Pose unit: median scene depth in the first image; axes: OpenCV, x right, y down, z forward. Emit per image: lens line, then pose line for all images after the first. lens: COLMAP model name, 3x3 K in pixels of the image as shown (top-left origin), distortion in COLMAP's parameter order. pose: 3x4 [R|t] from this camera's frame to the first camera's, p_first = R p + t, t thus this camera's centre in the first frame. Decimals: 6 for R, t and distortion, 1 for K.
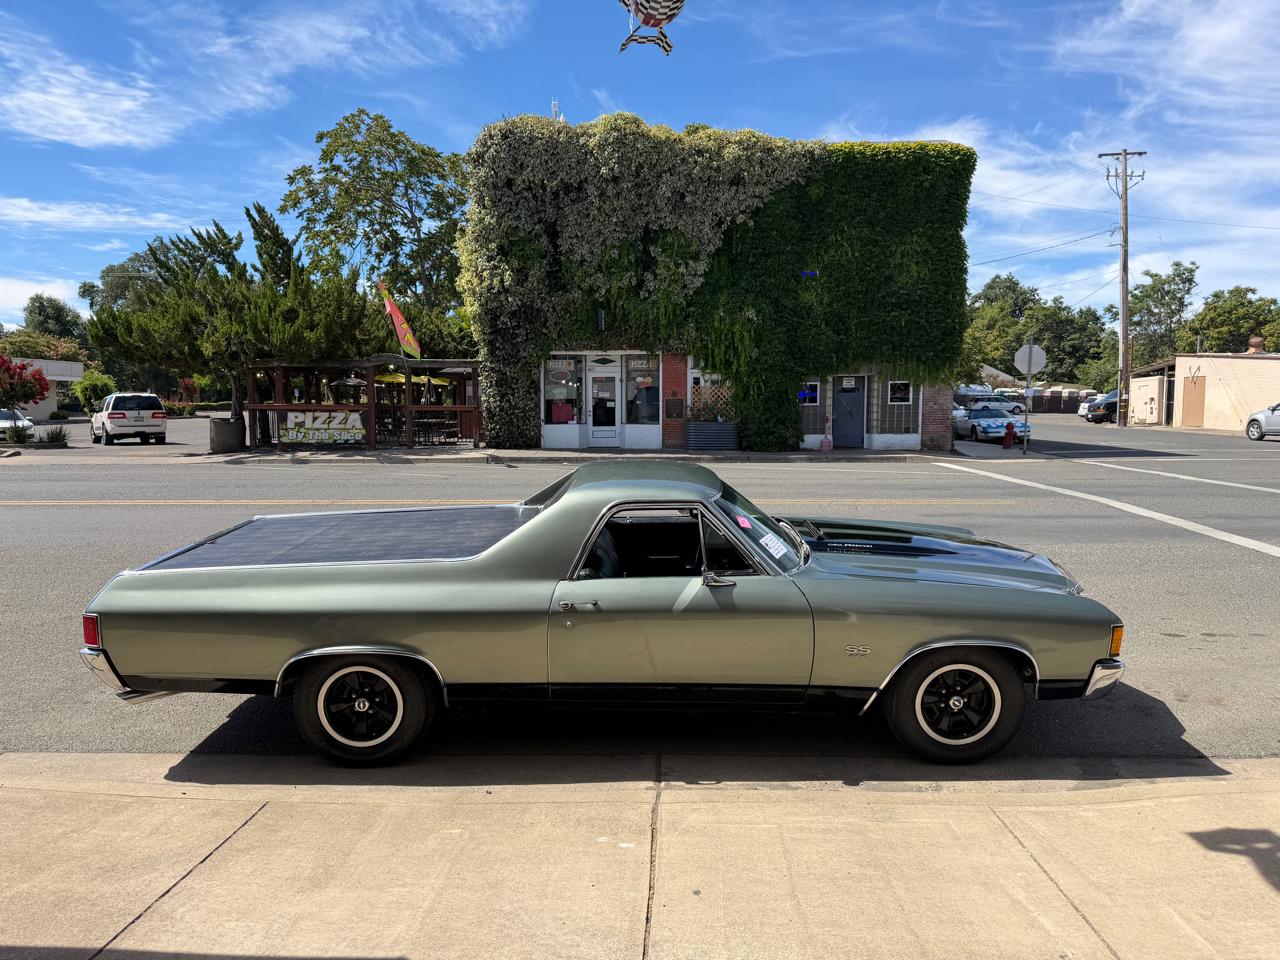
lens RADIAL K [[893.7, 0, 640.0], [0, 893.7, 480.0], [0, 0, 1]] dist [0.050938, -0.067753]
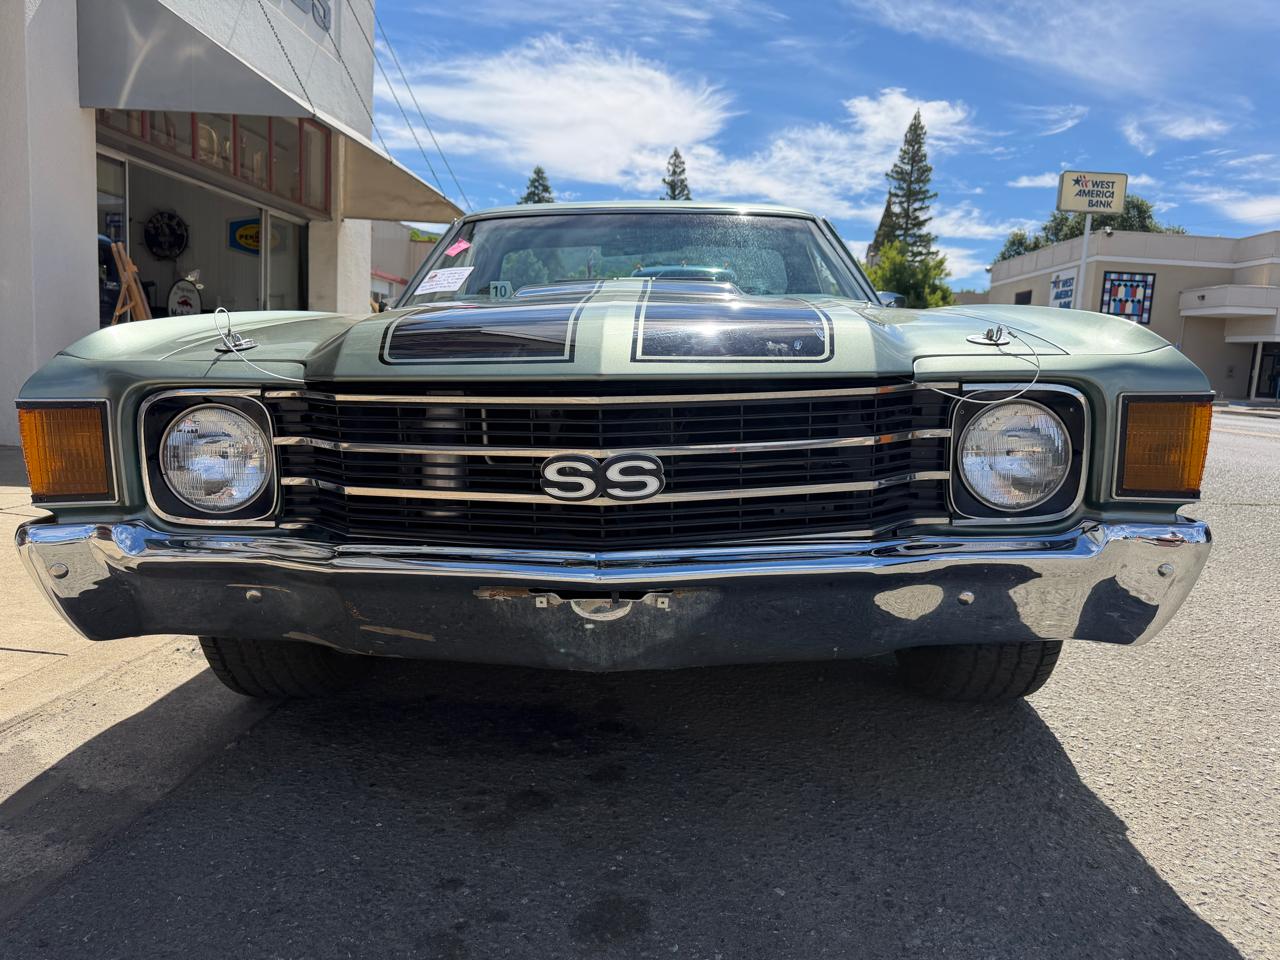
lens RADIAL K [[914.4, 0, 648.8], [0, 914.4, 475.3], [0, 0, 1]] dist [0.011014, -0.017797]
pose [[-0.017470, 0.118213, -0.992835, 0.150989], [-0.137148, 0.983317, 0.119493, 0.021264], [0.990397, 0.138252, -0.000966, 0.216940]]
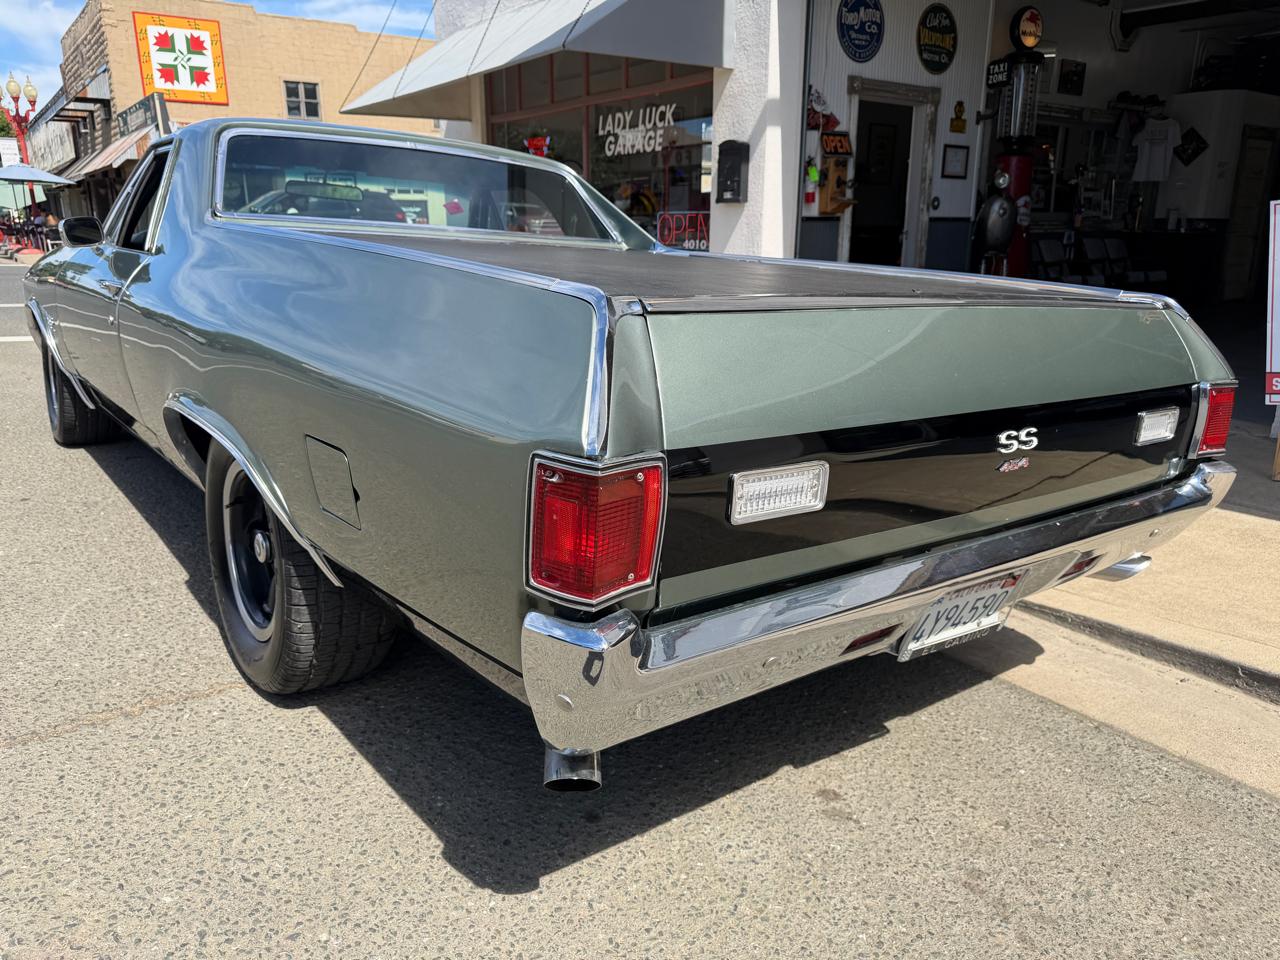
lens RADIAL K [[916.7, 0, 642.9], [0, 916.7, 477.5], [0, 0, 1]] dist [-0.026695, 0.024348]
pose [[-0.616775, -0.212751, 0.757843, -0.140933], [0.053860, 0.949118, 0.310282, 0.005601], [-0.785295, 0.232191, -0.573933, 0.270033]]
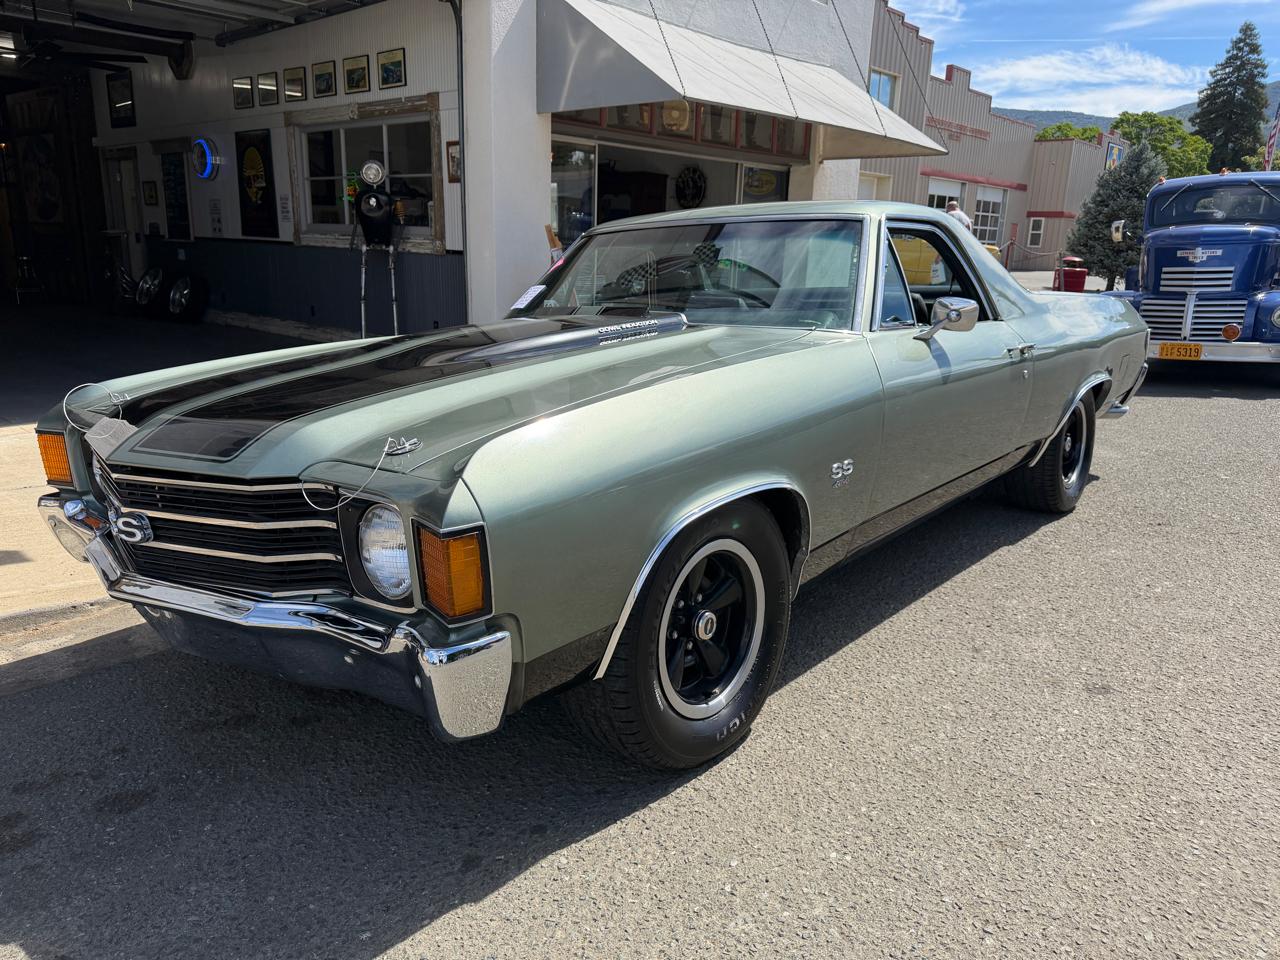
lens RADIAL K [[913.3, 0, 646.2], [0, 913.3, 477.0], [0, 0, 1]] dist [0.004731, -0.005335]
pose [[-0.637199, 0.173975, -0.750806, 0.129520], [-0.089385, 0.950932, 0.296208, -0.003299], [0.765498, 0.255855, -0.590382, 0.293906]]
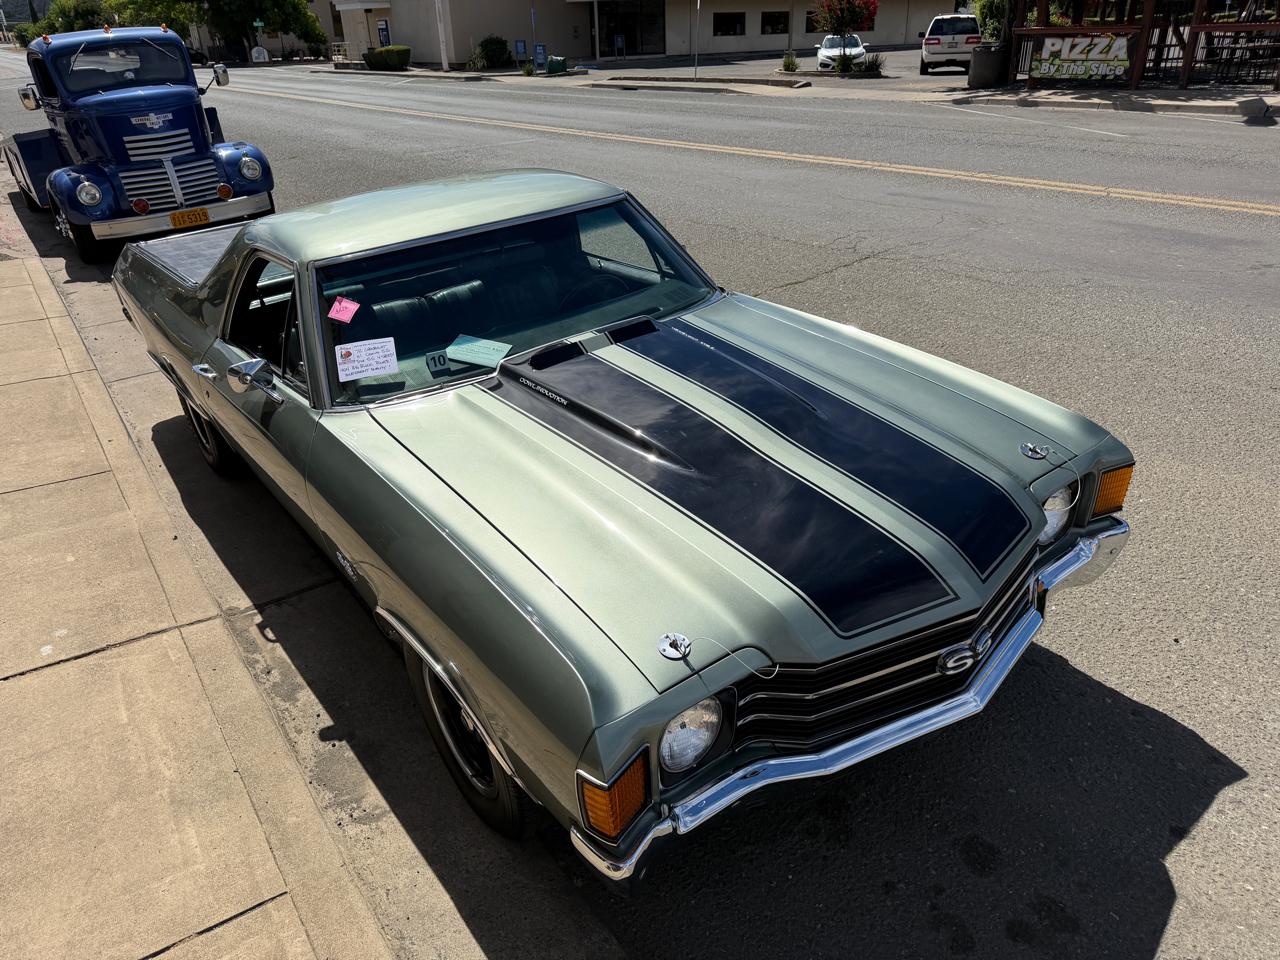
lens RADIAL K [[913.3, 0, 646.2], [0, 913.3, 477.0], [0, 0, 1]] dist [0.004731, -0.005335]
pose [[0.598241, 0.333674, -0.728539, 0.137925], [-0.037412, 0.919817, 0.390560, -0.018454], [0.800442, -0.206393, 0.562756, 0.146843]]
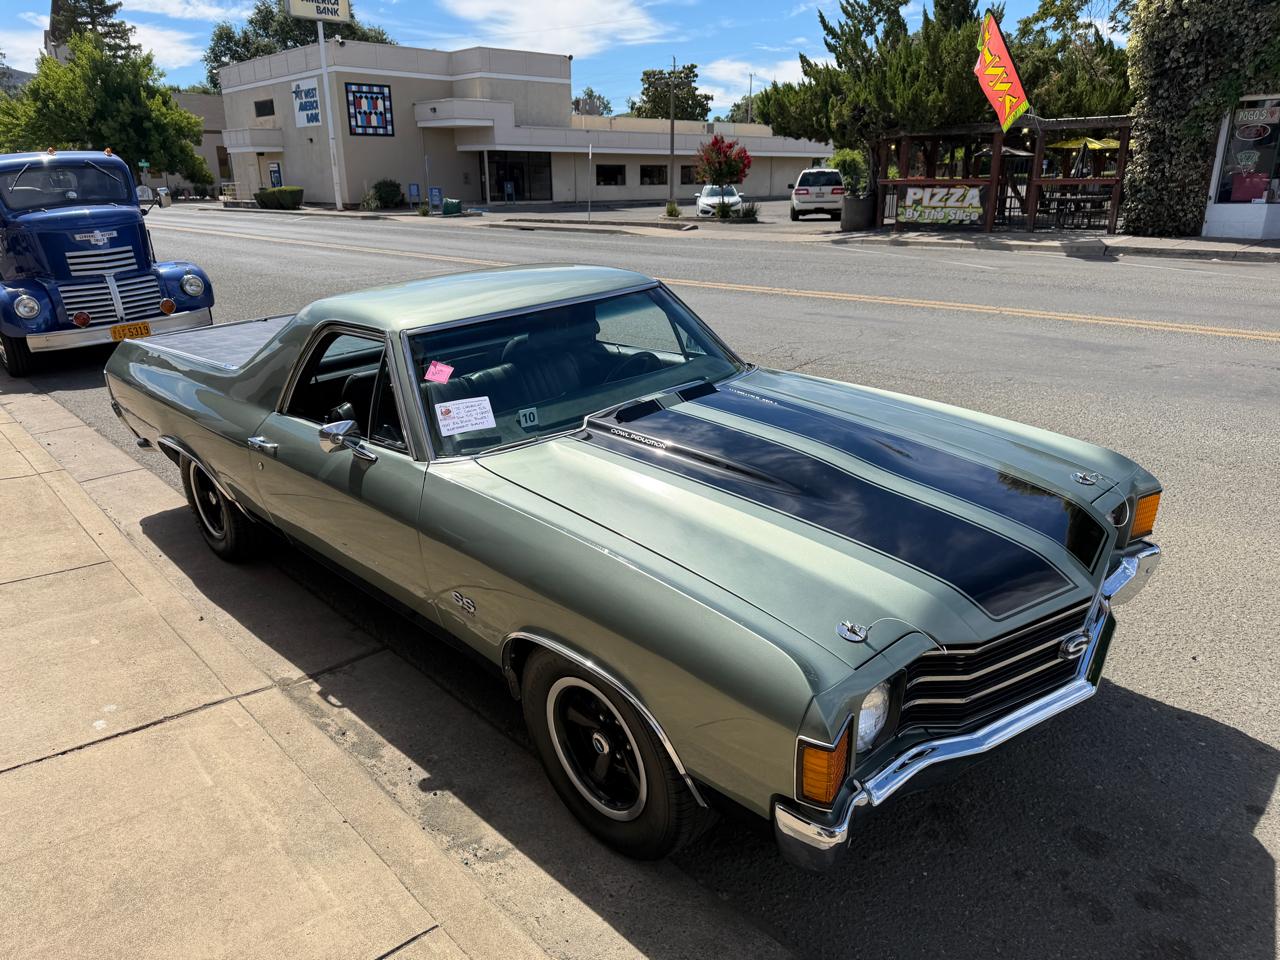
lens RADIAL K [[909.1, 0, 632.8], [0, 909.1, 473.7], [0, 0, 1]] dist [0.009864, -0.009124]
pose [[0.686714, 0.215032, -0.694395, 0.129789], [-0.050982, 0.967142, 0.249074, -0.009783], [0.725137, -0.135641, 0.675113, 0.119459]]
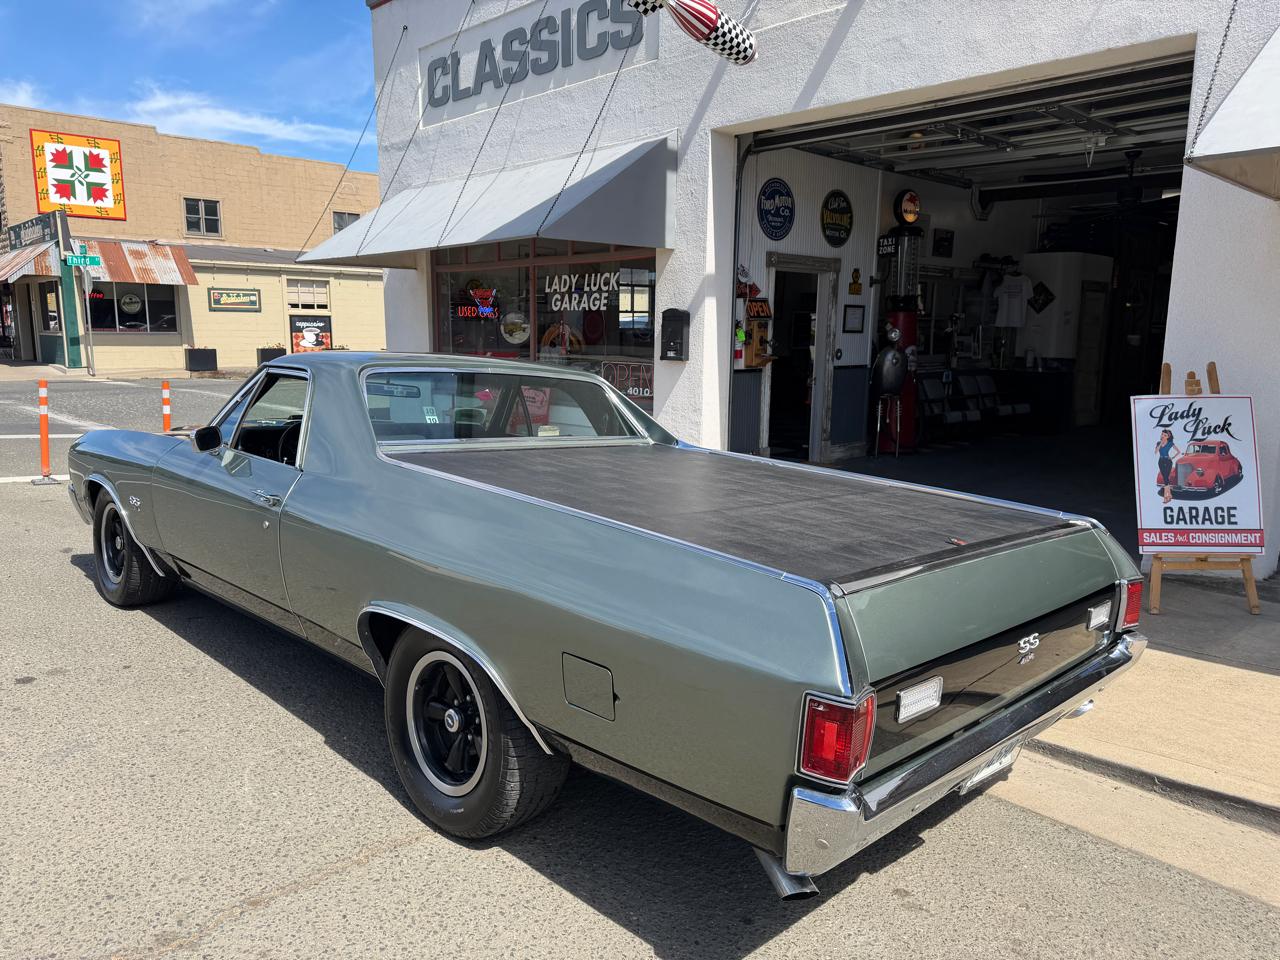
lens RADIAL K [[893.7, 0, 640.0], [0, 893.7, 480.0], [0, 0, 1]] dist [0.050938, -0.067753]
pose [[-0.707440, -0.123567, 0.695887, -0.143743], [0.038396, 0.976425, 0.212414, -0.013887], [-0.705729, 0.176990, -0.686018, 0.303203]]
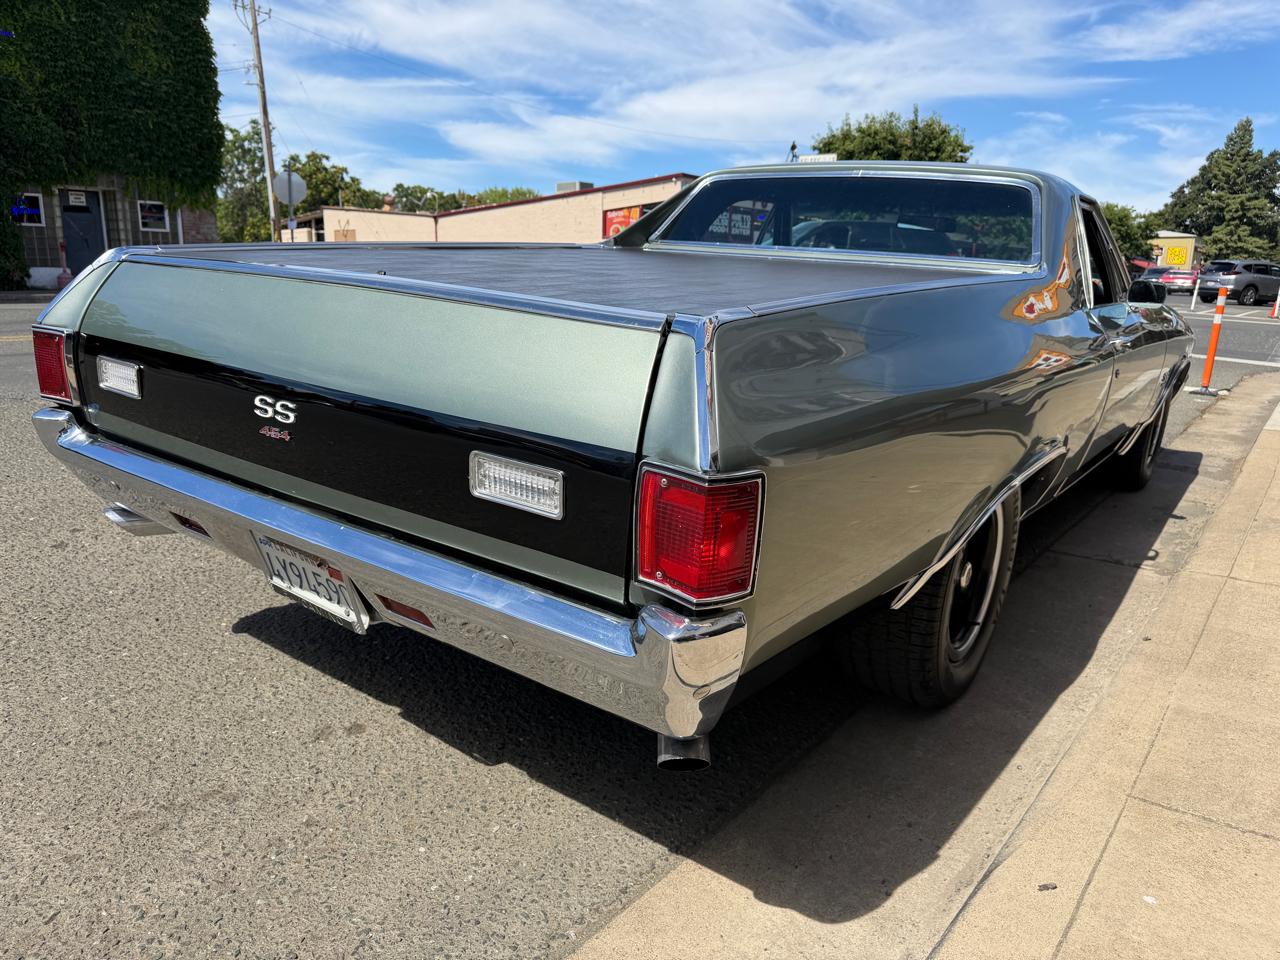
lens RADIAL K [[913.3, 0, 646.2], [0, 913.3, 477.0], [0, 0, 1]] dist [0.004731, -0.005335]
pose [[0.582546, -0.163374, 0.796209, -0.145588], [0.049735, 0.984920, 0.165707, 0.019191], [-0.811275, -0.056932, 0.581887, 0.155493]]
